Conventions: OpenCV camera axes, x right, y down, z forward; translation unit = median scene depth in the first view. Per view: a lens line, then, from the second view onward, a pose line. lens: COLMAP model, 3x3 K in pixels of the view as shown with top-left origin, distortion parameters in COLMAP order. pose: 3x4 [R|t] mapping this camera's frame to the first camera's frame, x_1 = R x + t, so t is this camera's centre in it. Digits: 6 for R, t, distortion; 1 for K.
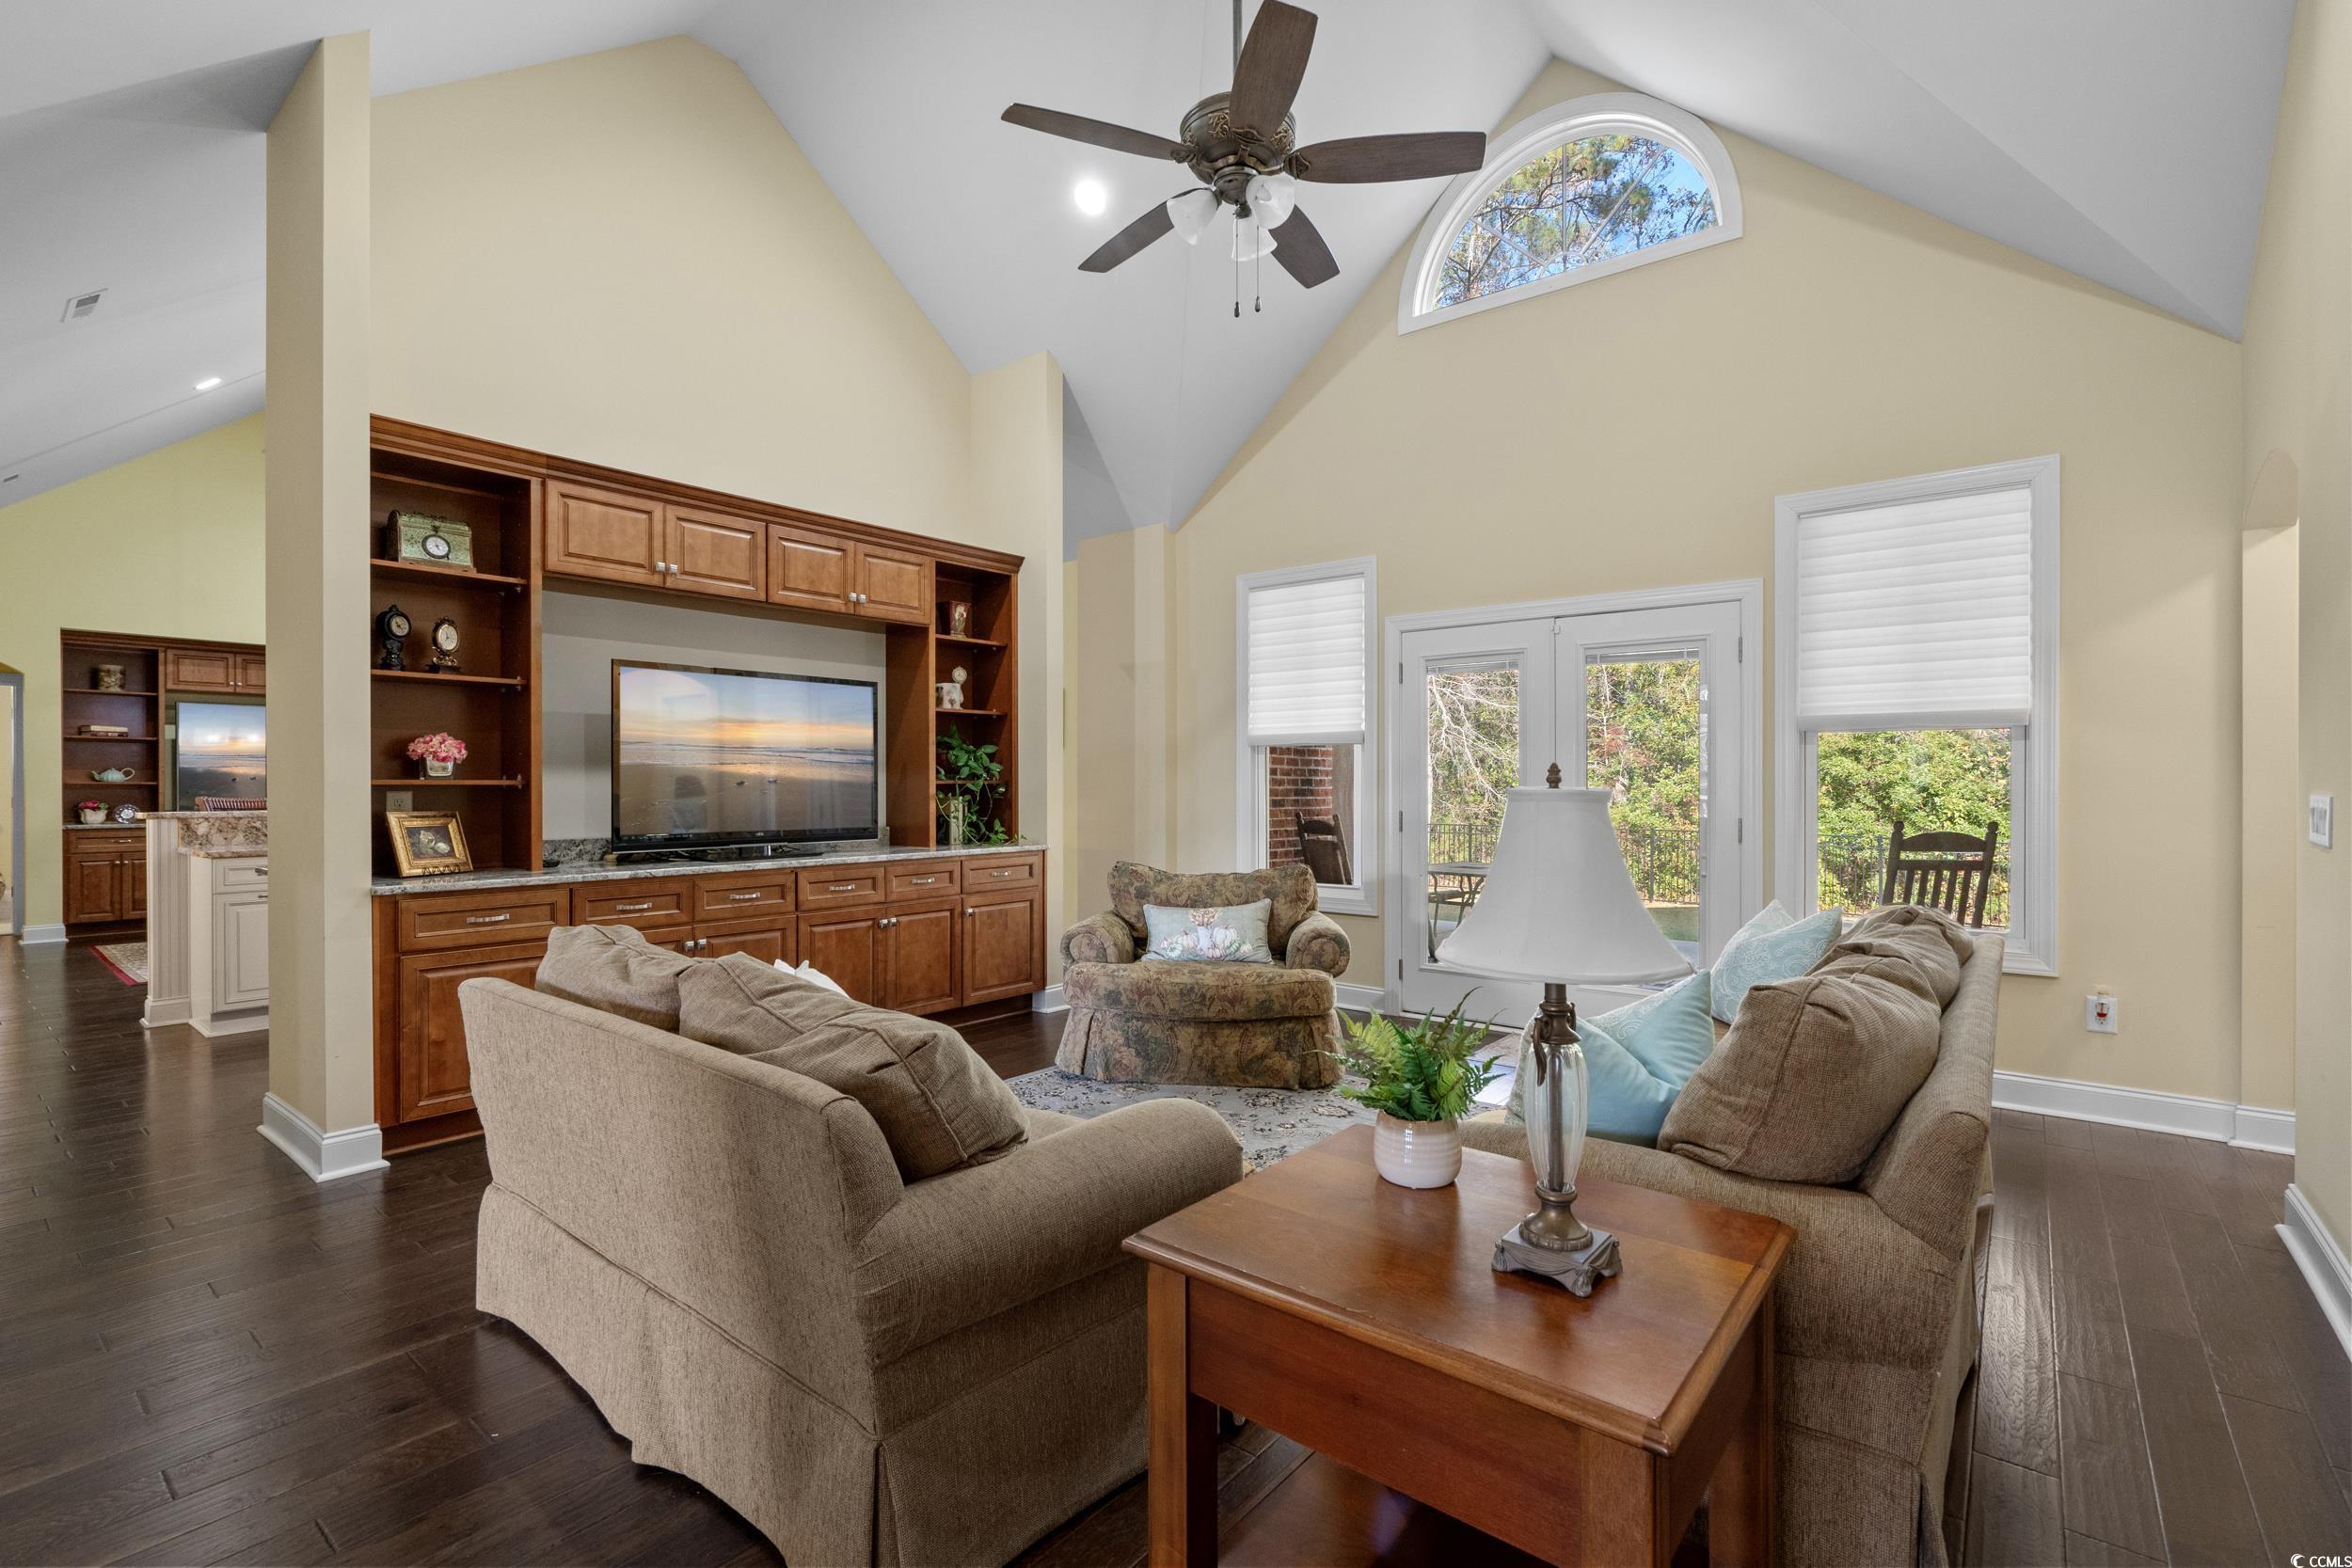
lens RADIAL K [[1084.7, 0, 1188.3], [0, 1084.7, 785.6], [0, 0, 1]] dist [-0.007828, 0.001875]
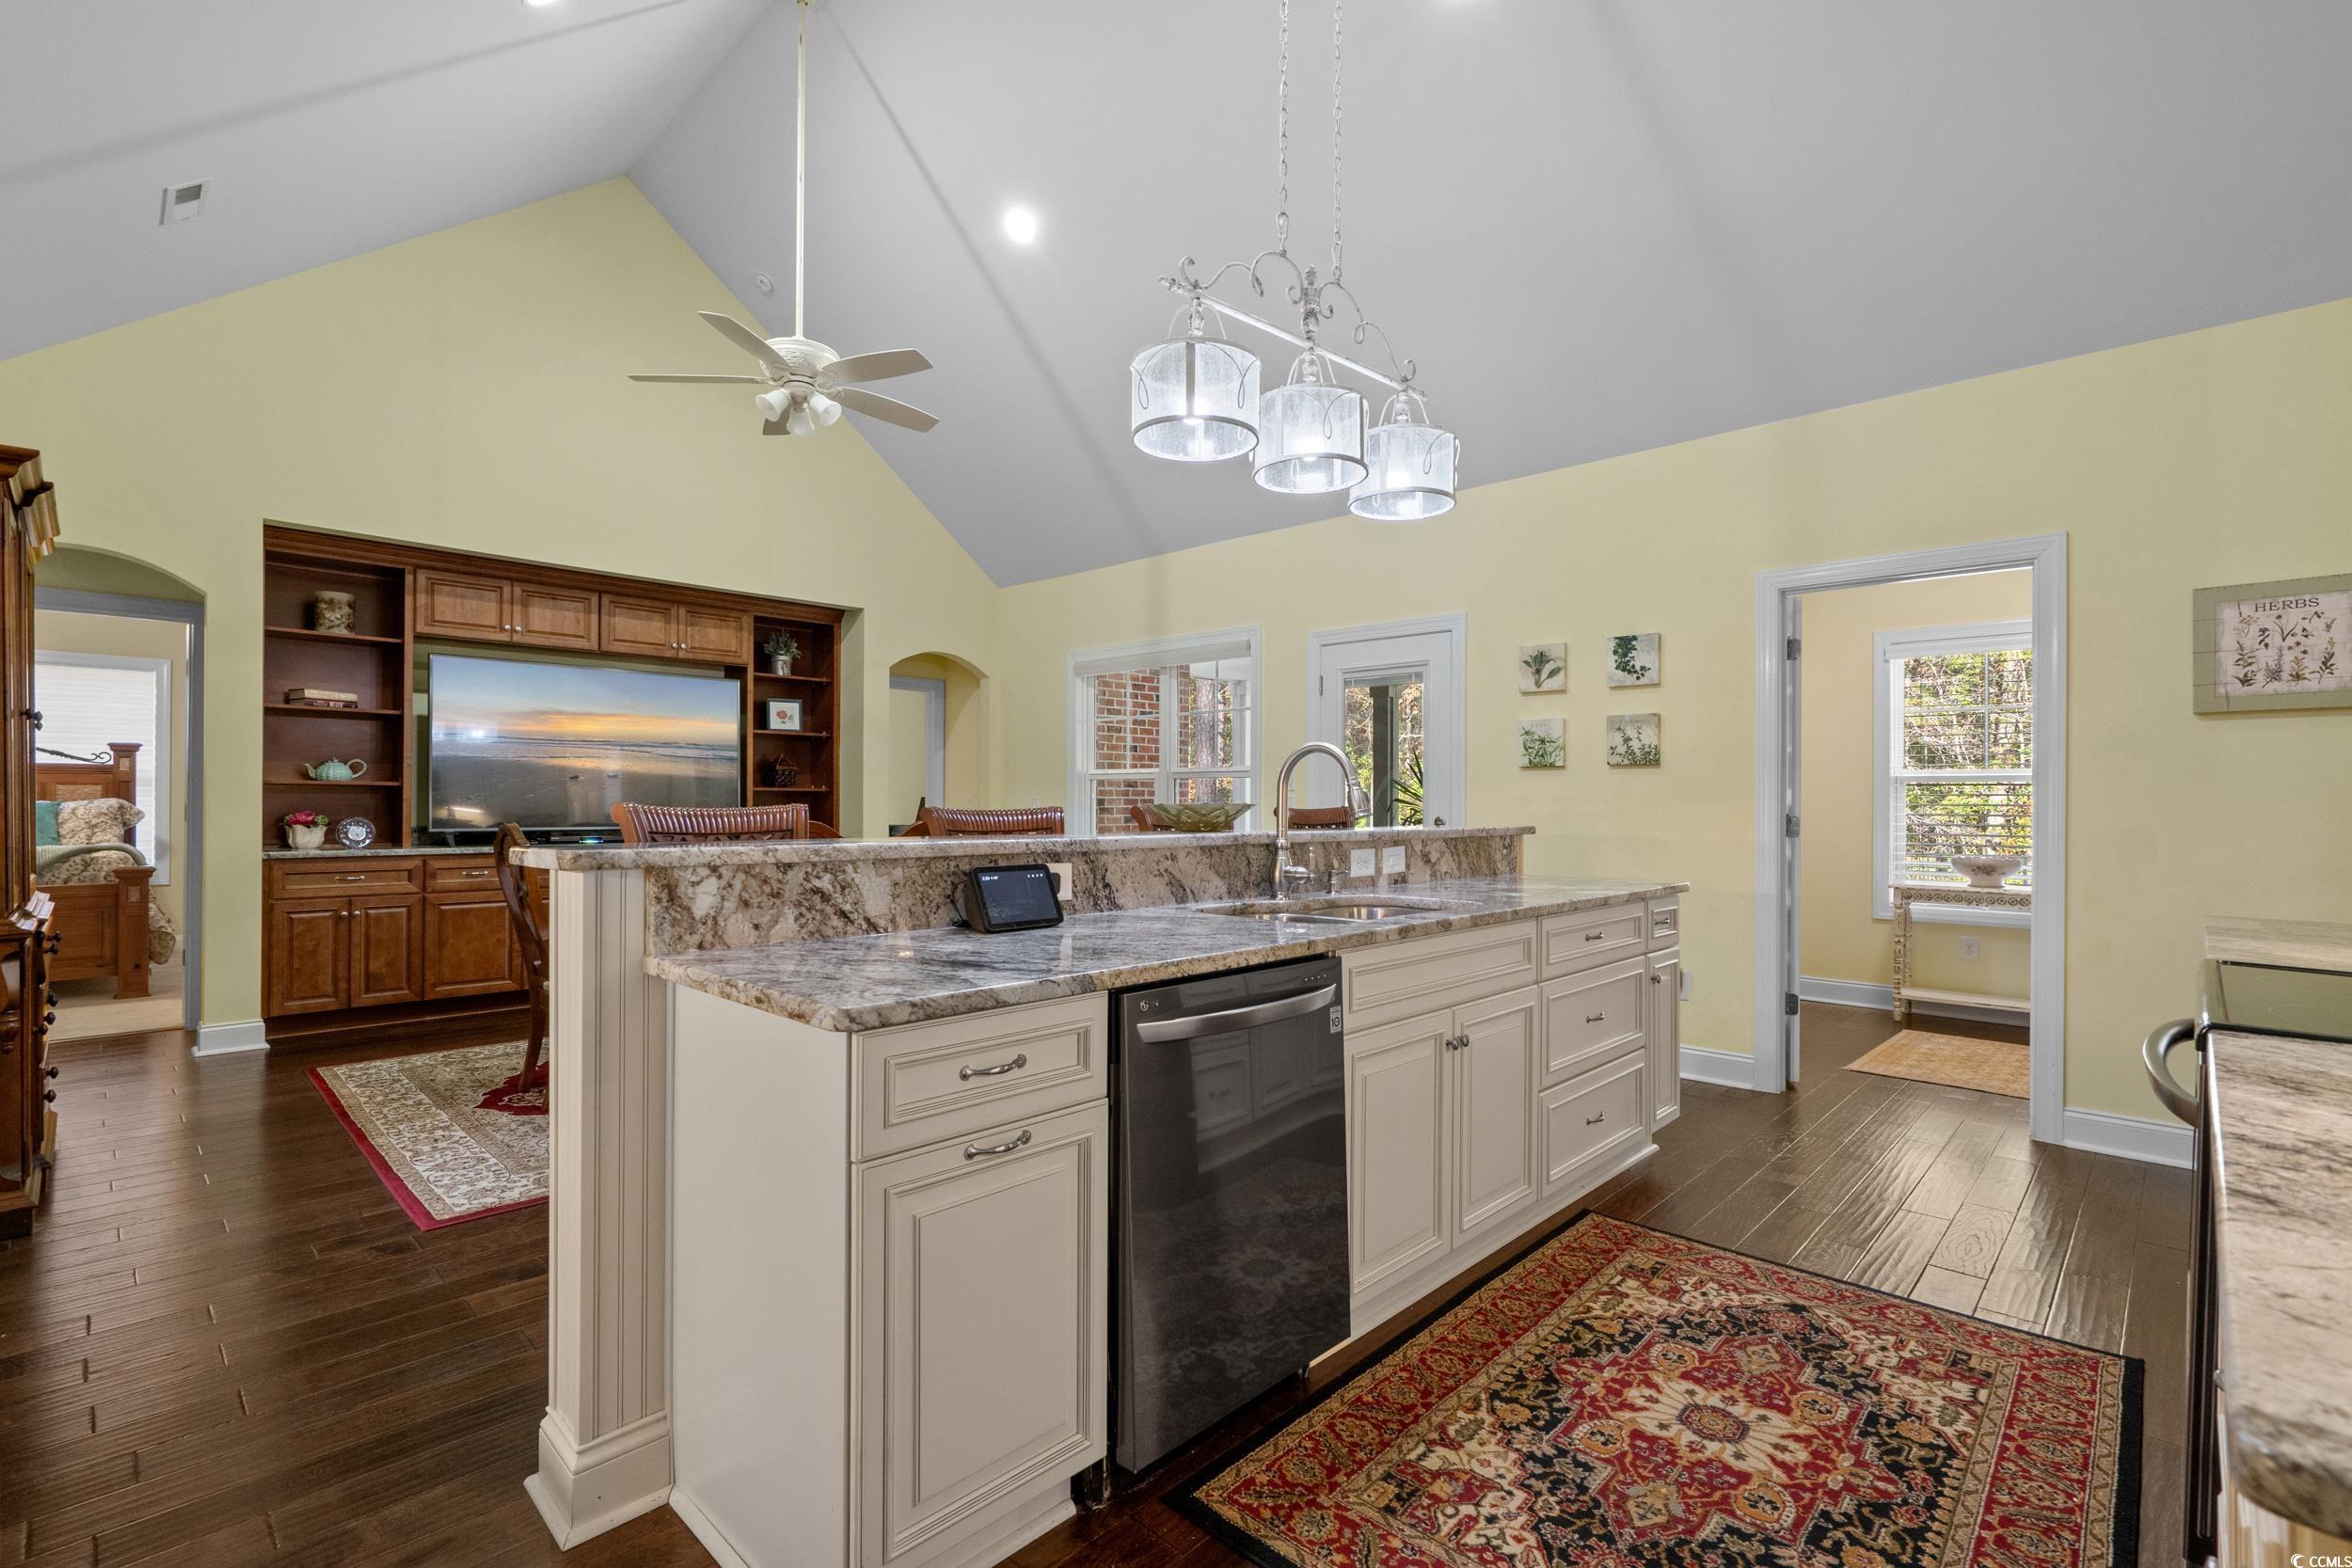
lens RADIAL K [[1084.7, 0, 1177.6], [0, 1084.7, 795.5], [0, 0, 1]] dist [-0.007828, 0.001875]
pose [[0.996078, 0.006181, -0.088263, -0.473936], [-0.006864, 0.999949, -0.007445, 0.006440], [0.088212, 0.008022, 0.996069, 0.436875]]
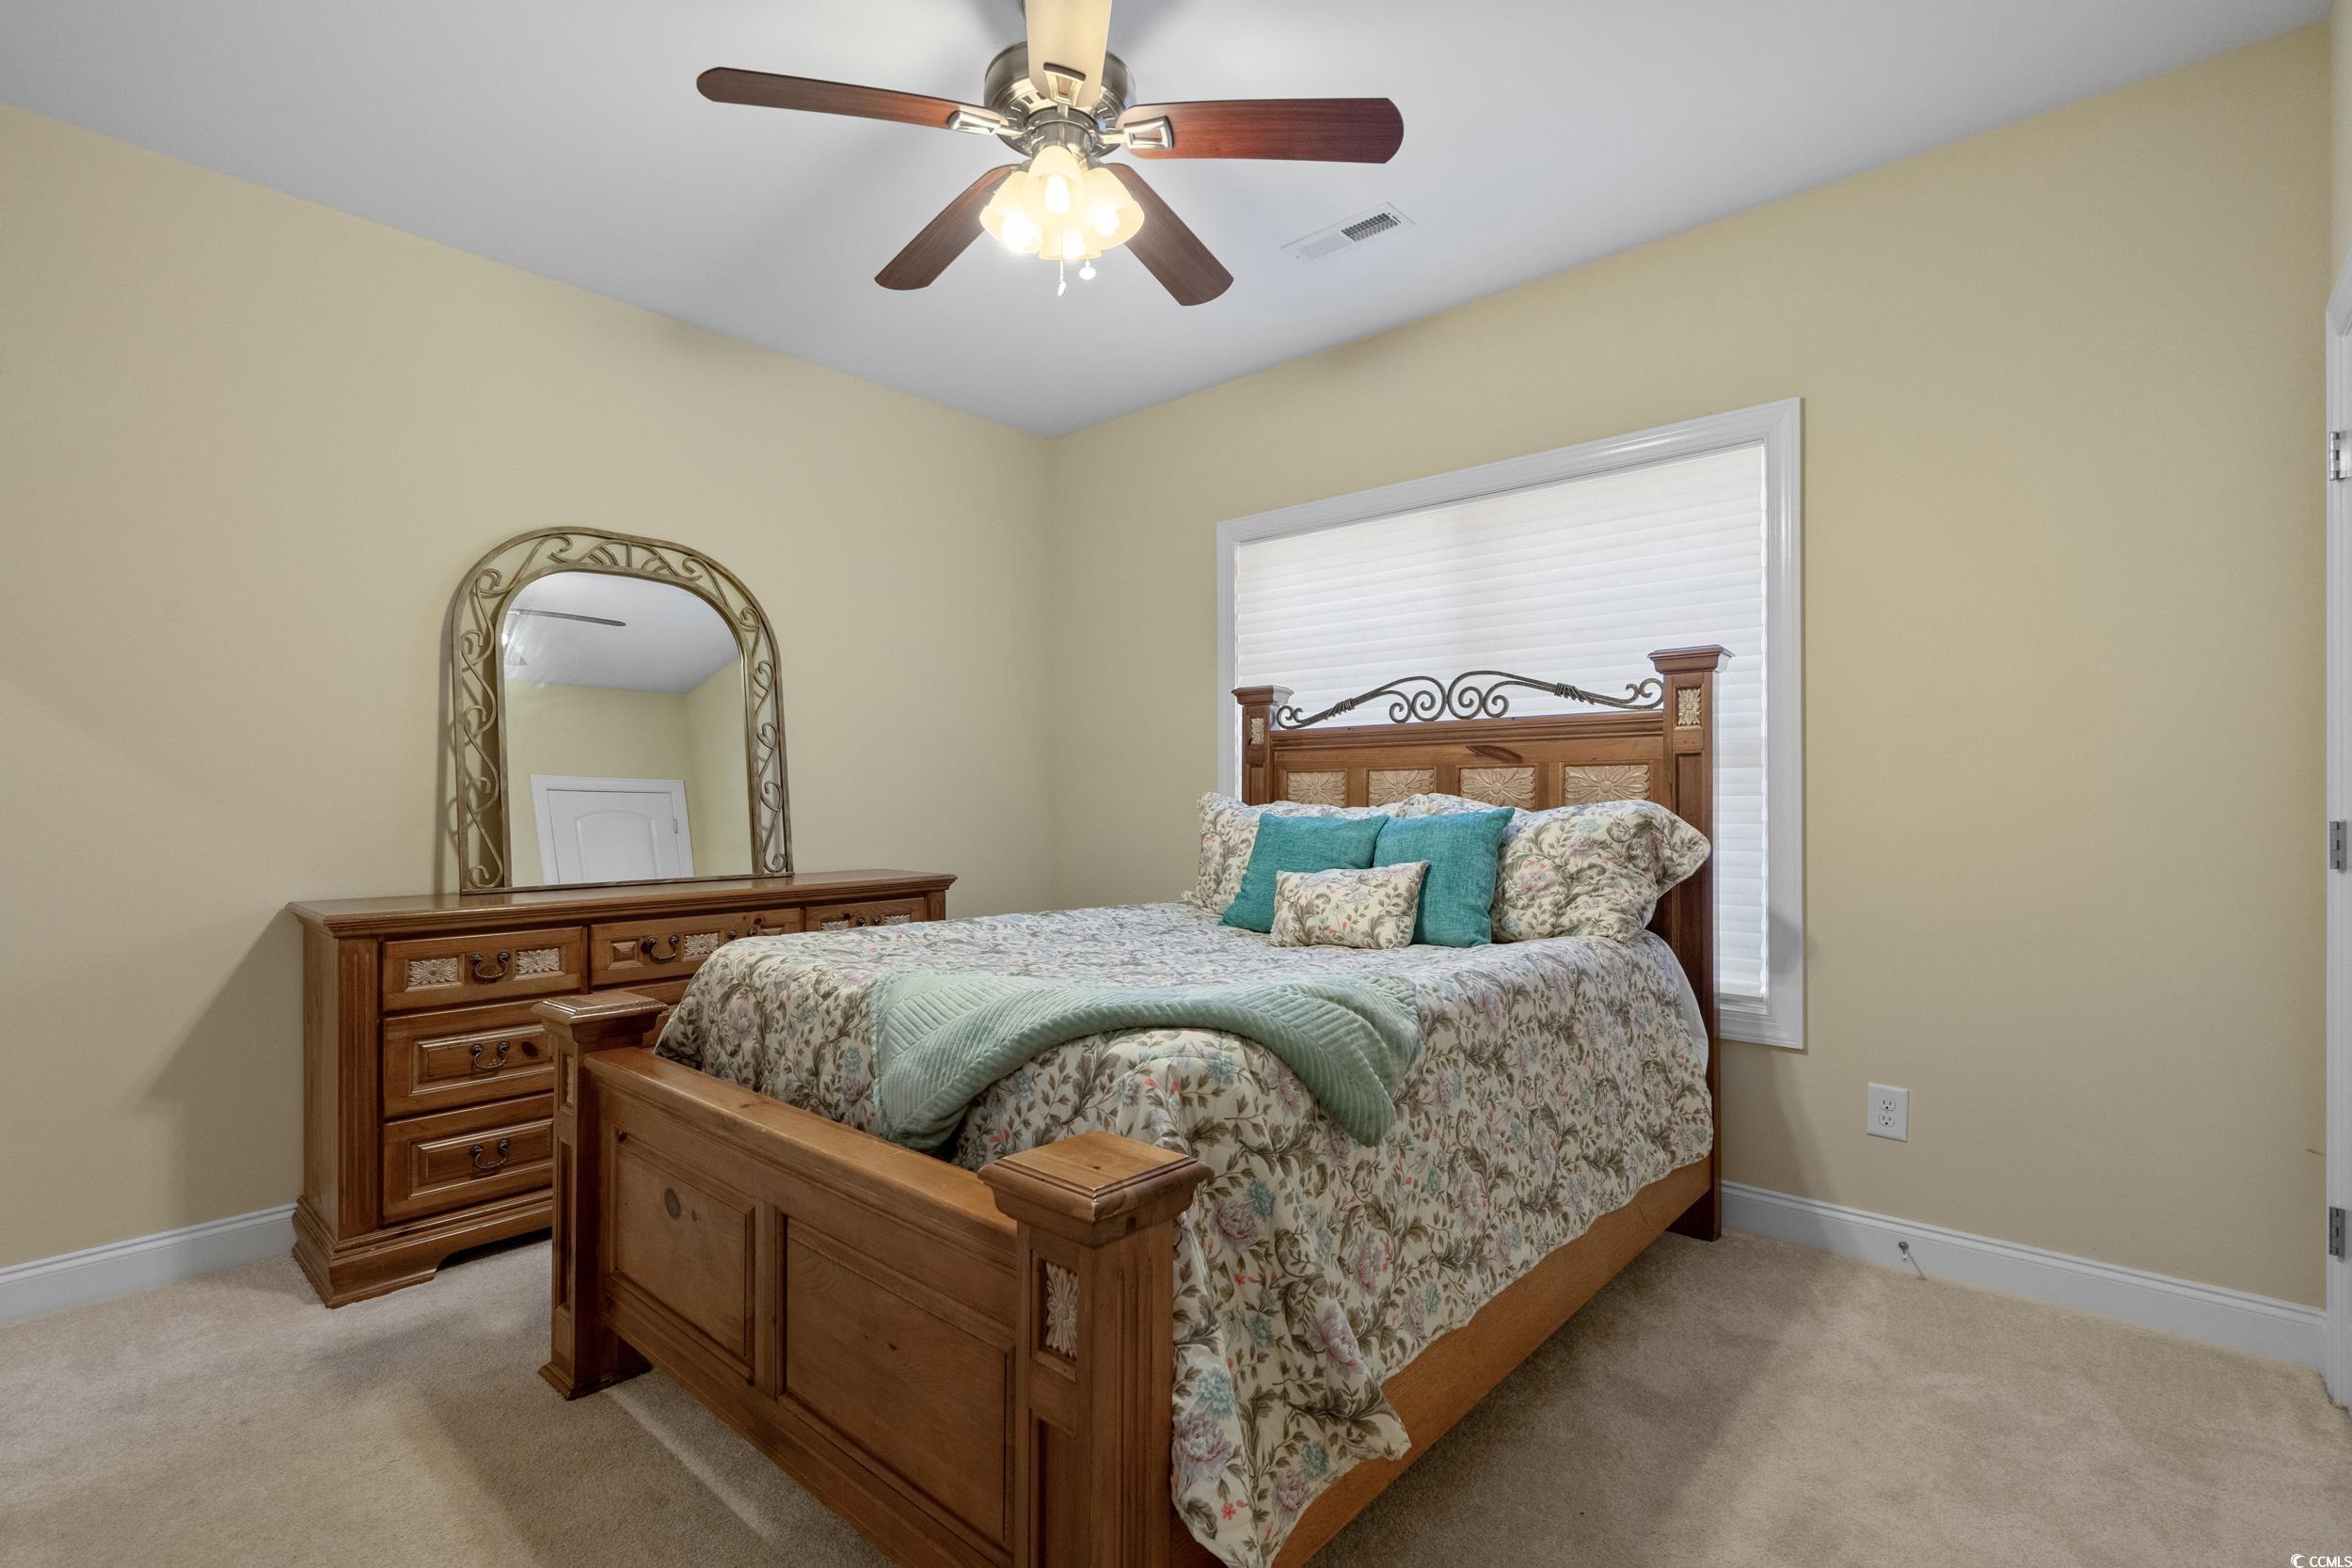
lens RADIAL K [[1084.7, 0, 1174.8], [0, 1084.7, 790.6], [0, 0, 1]] dist [-0.007828, 0.001875]
pose [[-0.043082, 0.000677, -0.999071, -0.875445], [0.002096, 0.999998, 0.000587, 0.005430], [0.999069, -0.002068, -0.043083, 0.876052]]
